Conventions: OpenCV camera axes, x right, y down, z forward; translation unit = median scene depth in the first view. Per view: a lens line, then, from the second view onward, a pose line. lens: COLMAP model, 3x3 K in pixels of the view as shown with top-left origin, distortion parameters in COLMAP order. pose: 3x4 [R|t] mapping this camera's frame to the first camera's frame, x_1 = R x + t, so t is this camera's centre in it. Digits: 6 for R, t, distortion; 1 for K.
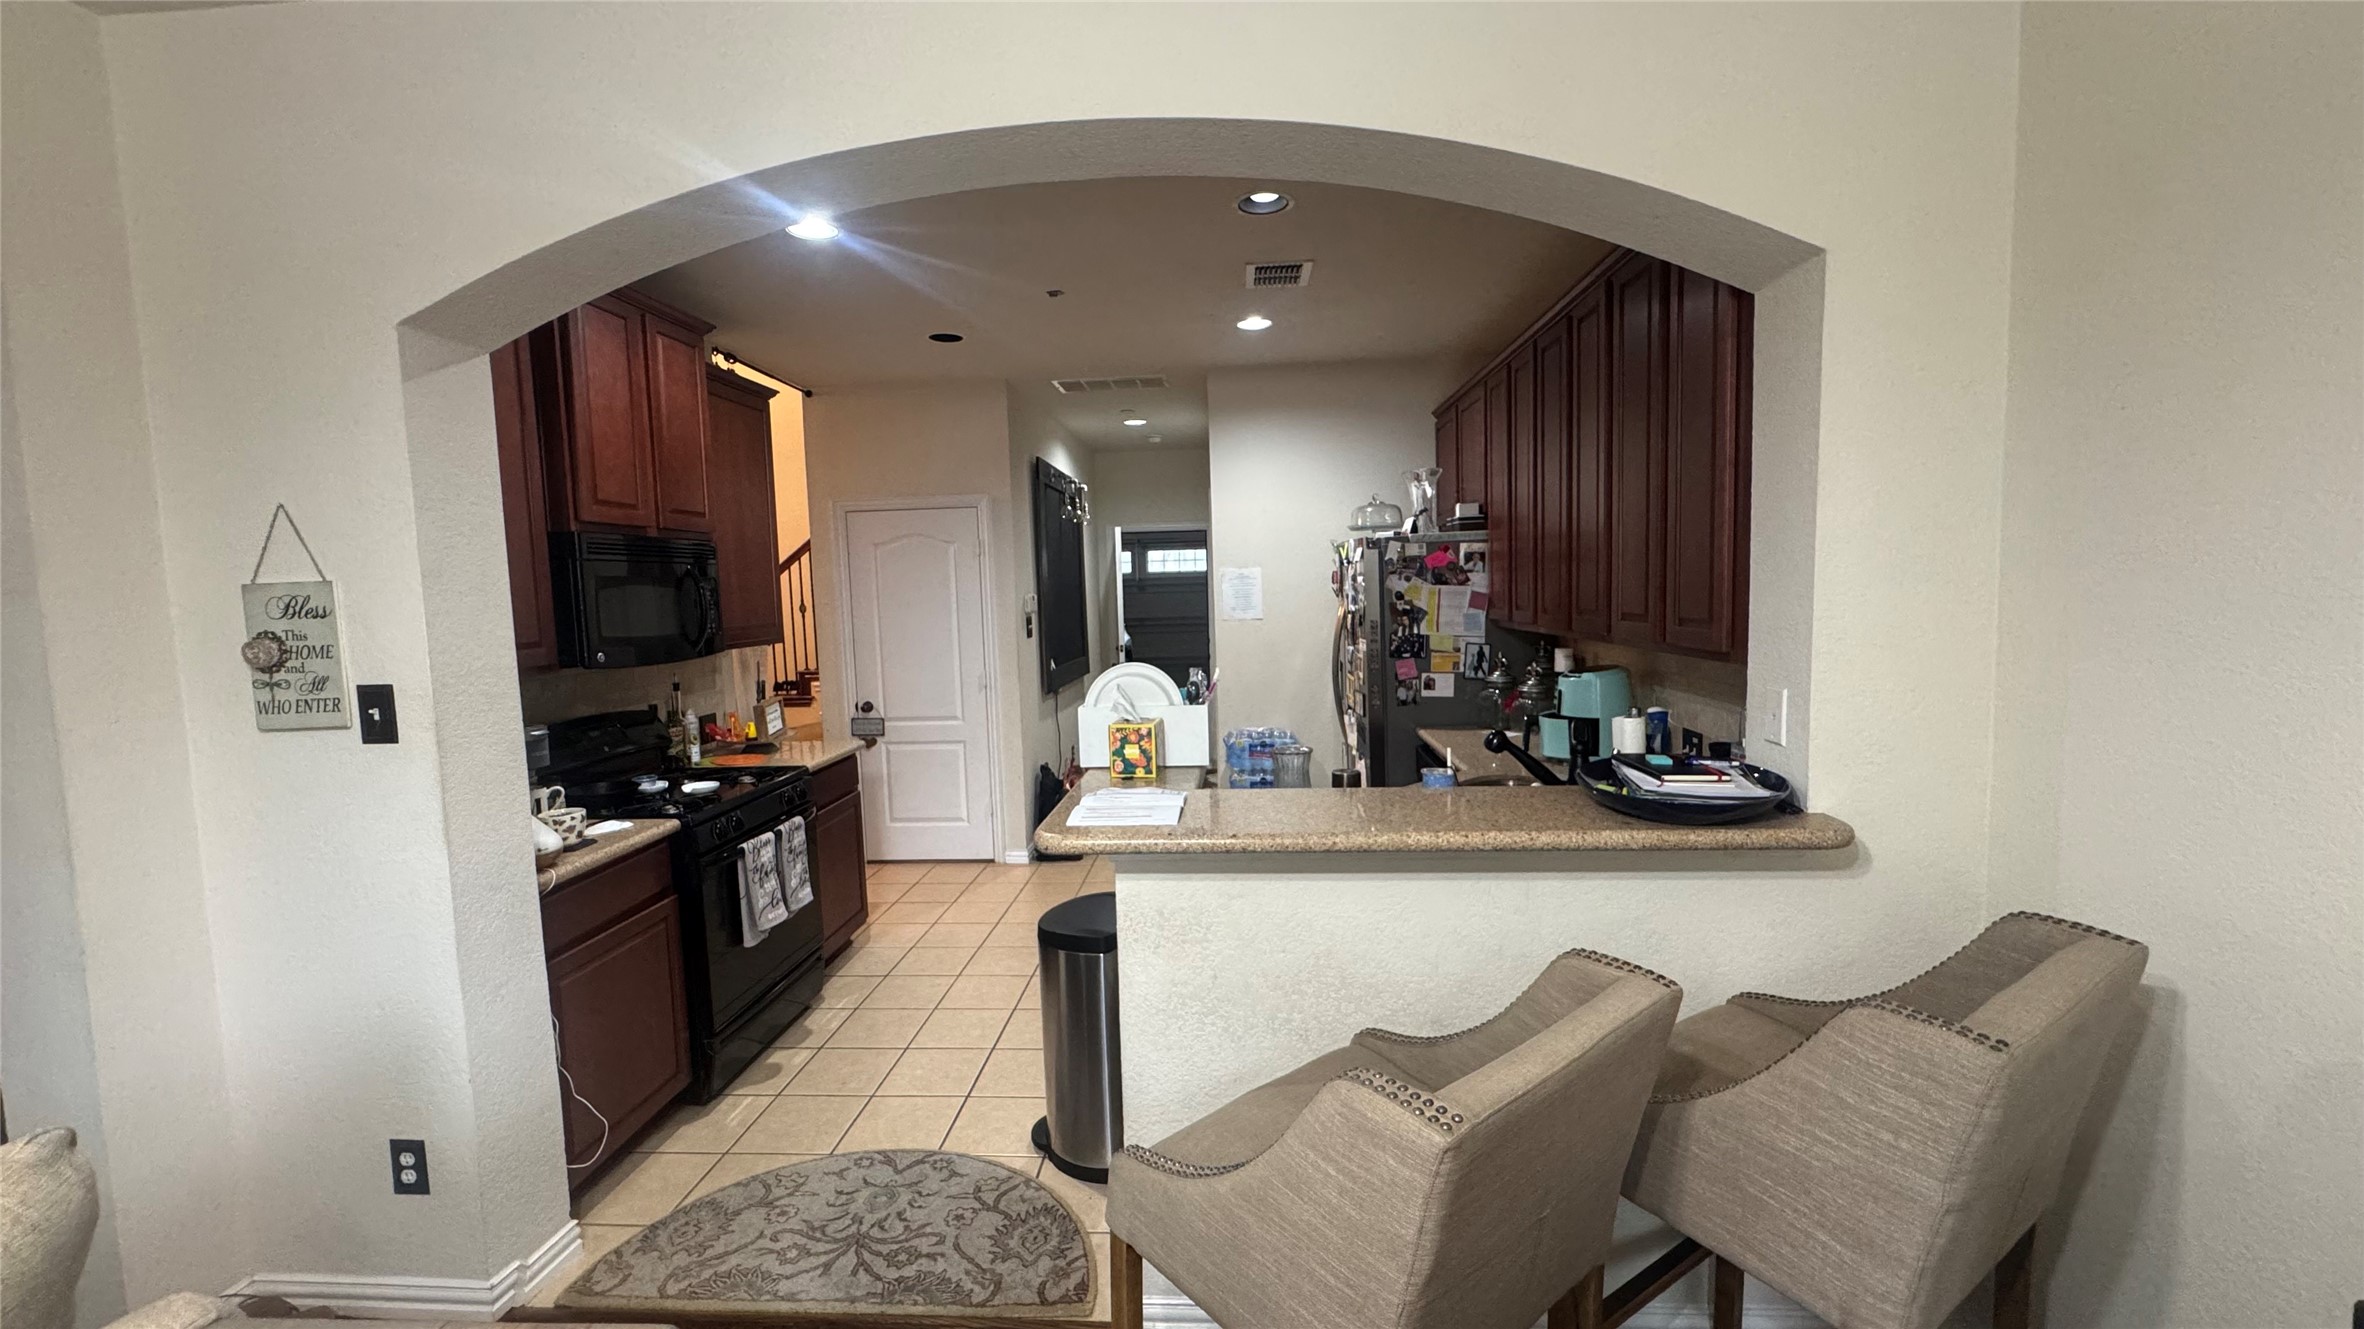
lens RADIAL K [[936.1, 0, 1184.7], [0, 936.1, 664.8], [0, 0, 1]] dist [-0.008387, 0.000497]
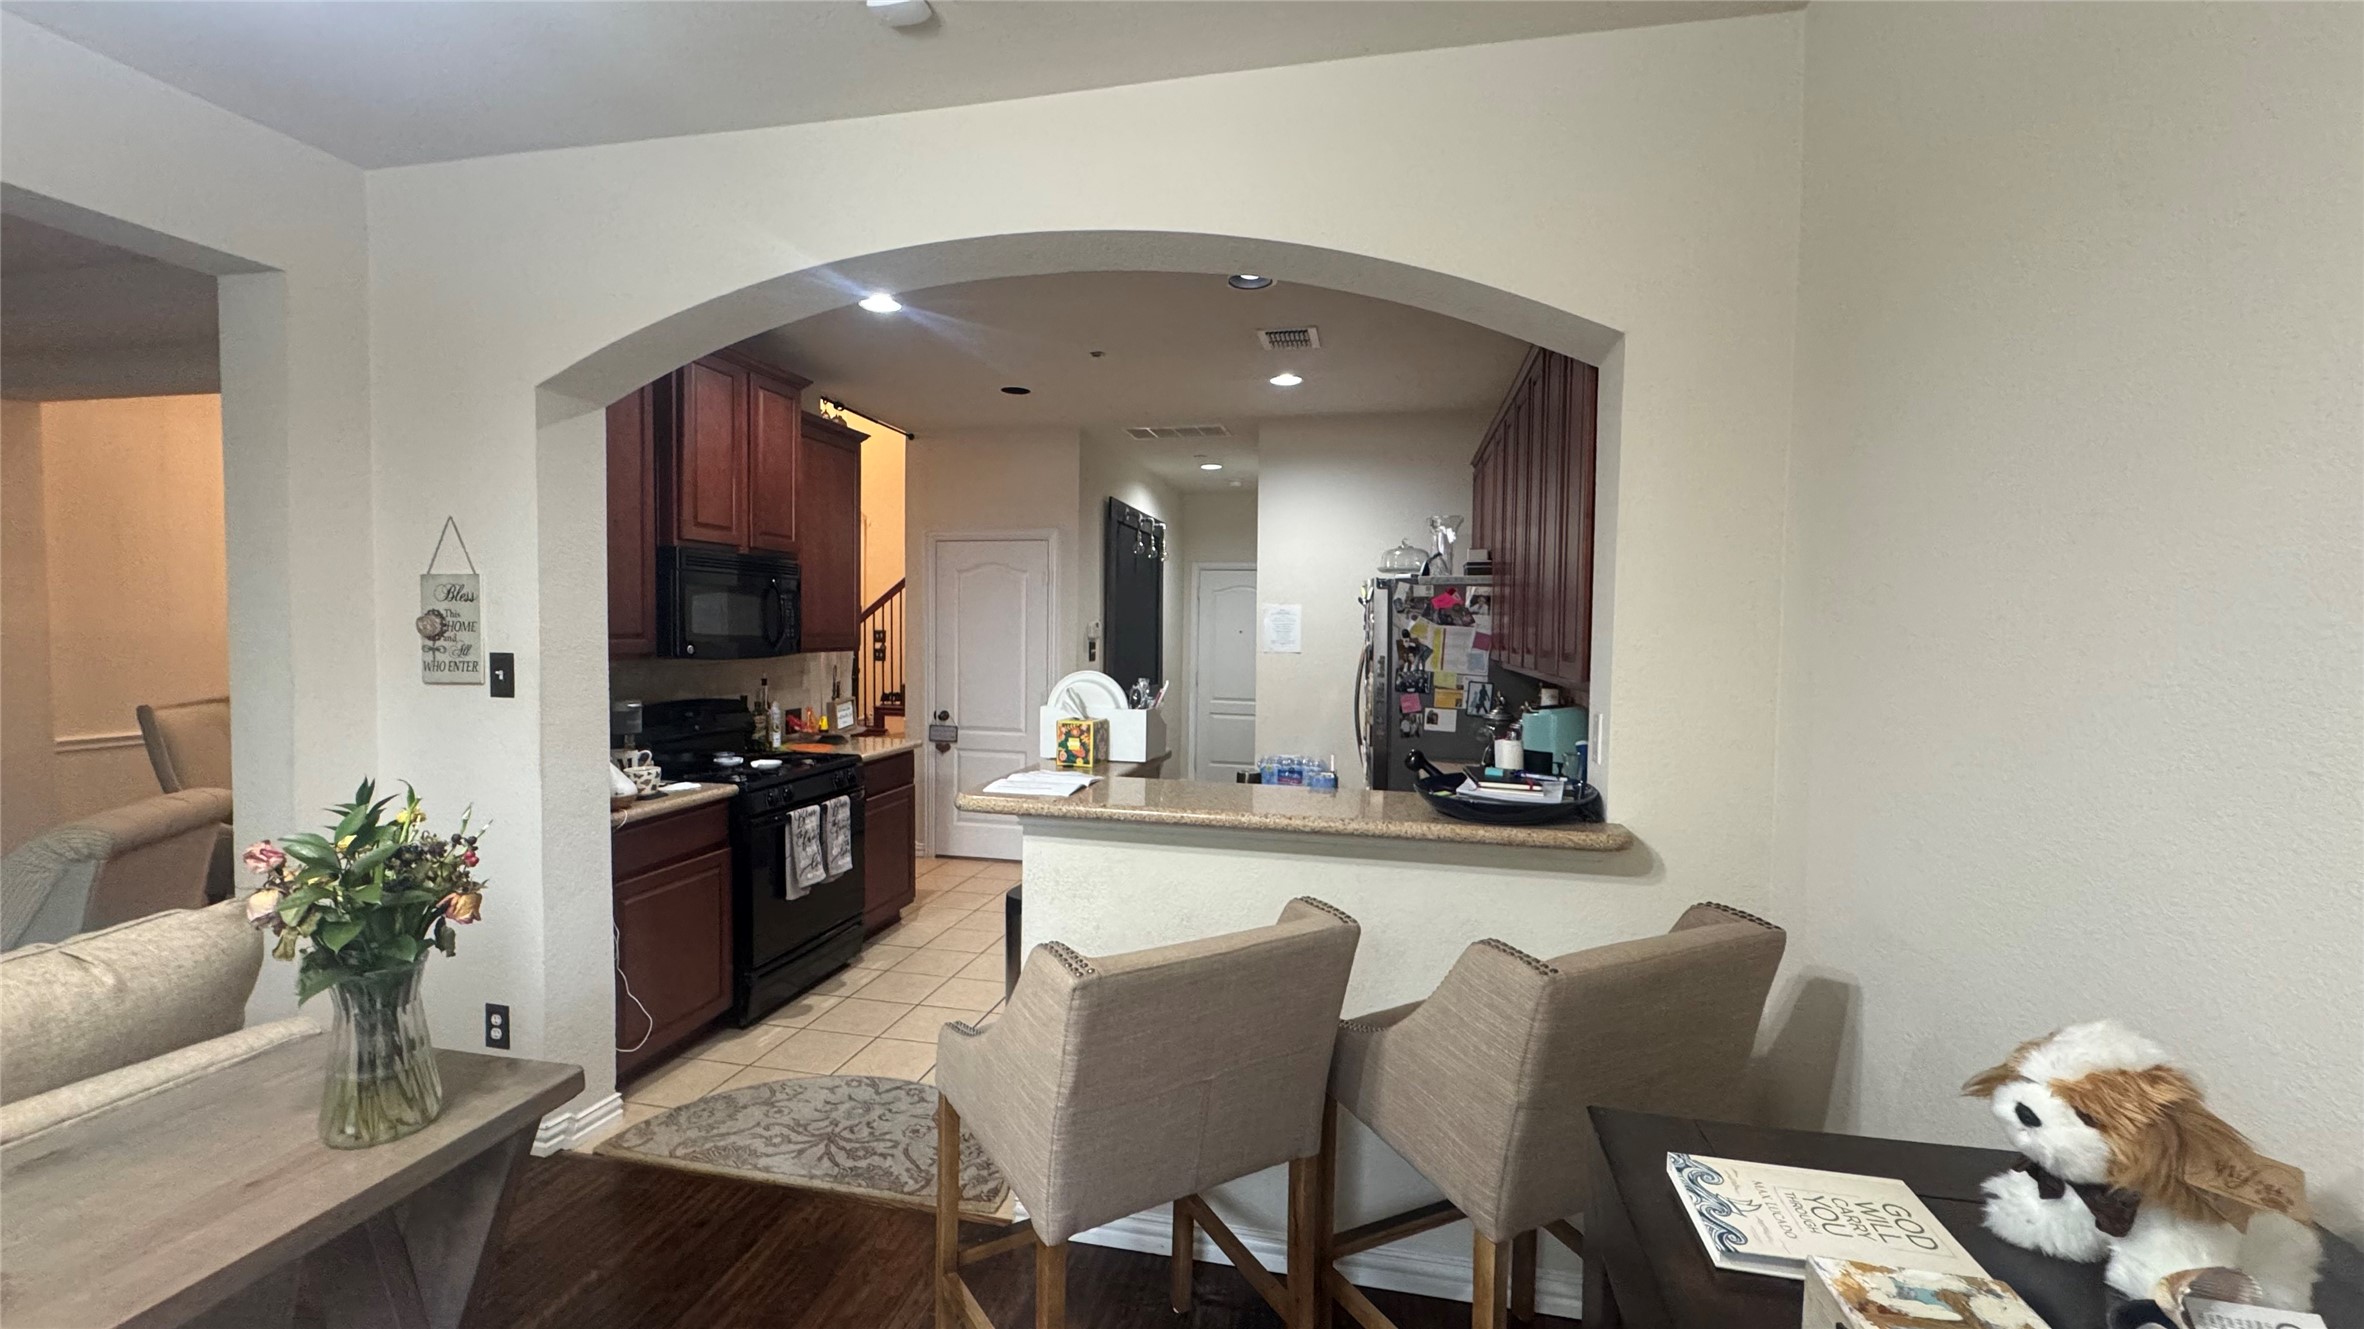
lens RADIAL K [[936.1, 0, 1185.3], [0, 936.1, 667.3], [0, 0, 1]] dist [-0.008387, 0.000497]
pose [[0.988417, 0.049408, -0.143493, 0.203165], [-0.055273, 0.997779, -0.037176, 0.026428], [0.141337, 0.044676, 0.988953, -0.126594]]
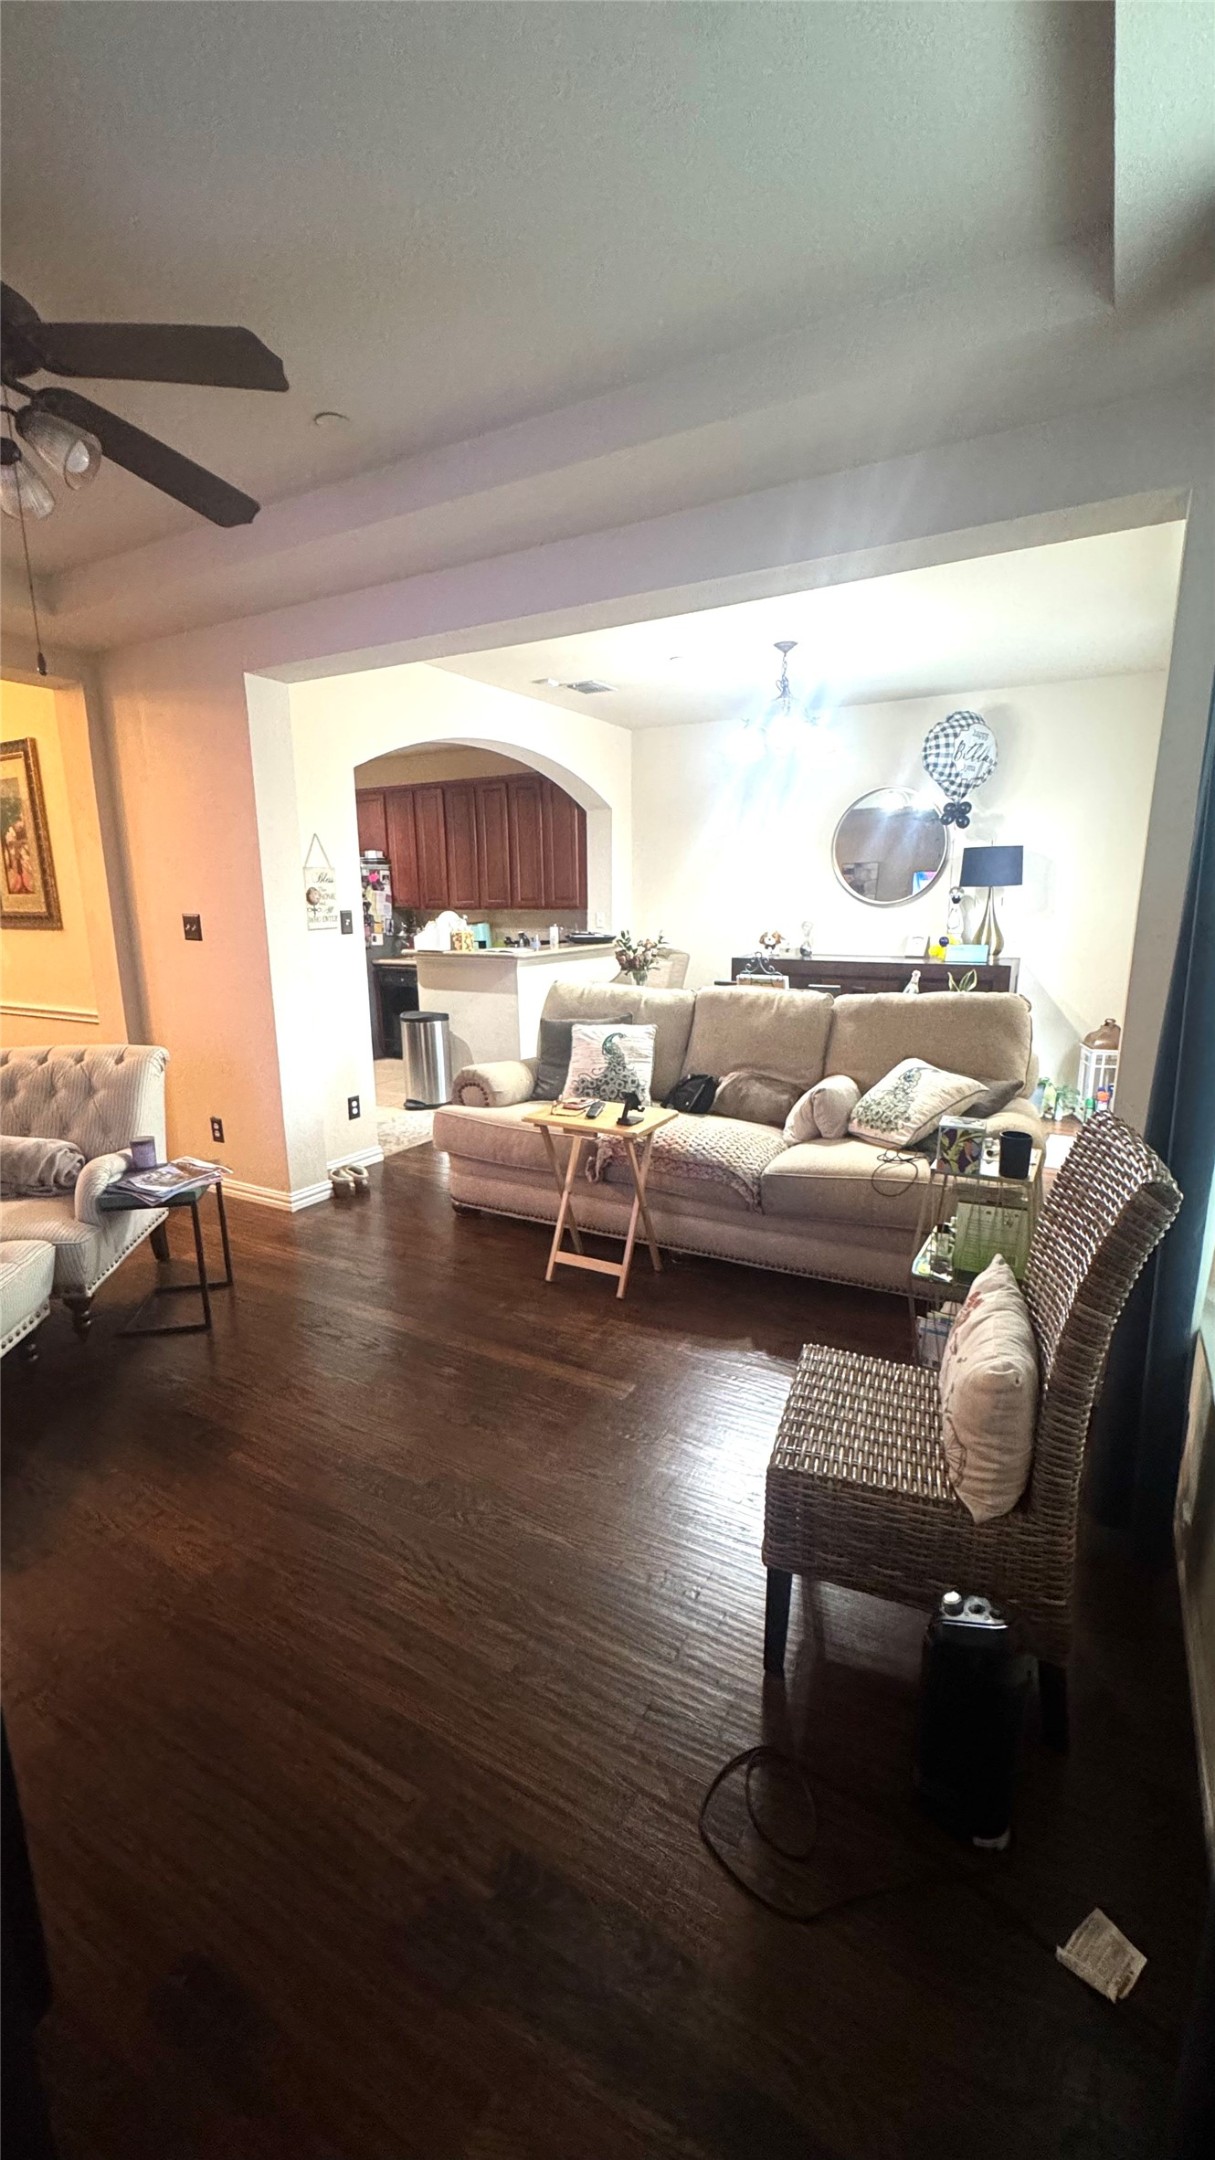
lens RADIAL K [[855.4, 0, 608.1], [0, 855.4, 1081.6], [0, 0, 1]] dist [-0.008387, 0.000497]
pose [[0.430836, -0.164616, 0.887289, -1.891872], [0.066126, 0.986337, 0.150883, 0.123461], [-0.900005, -0.006333, 0.435835, -0.454041]]
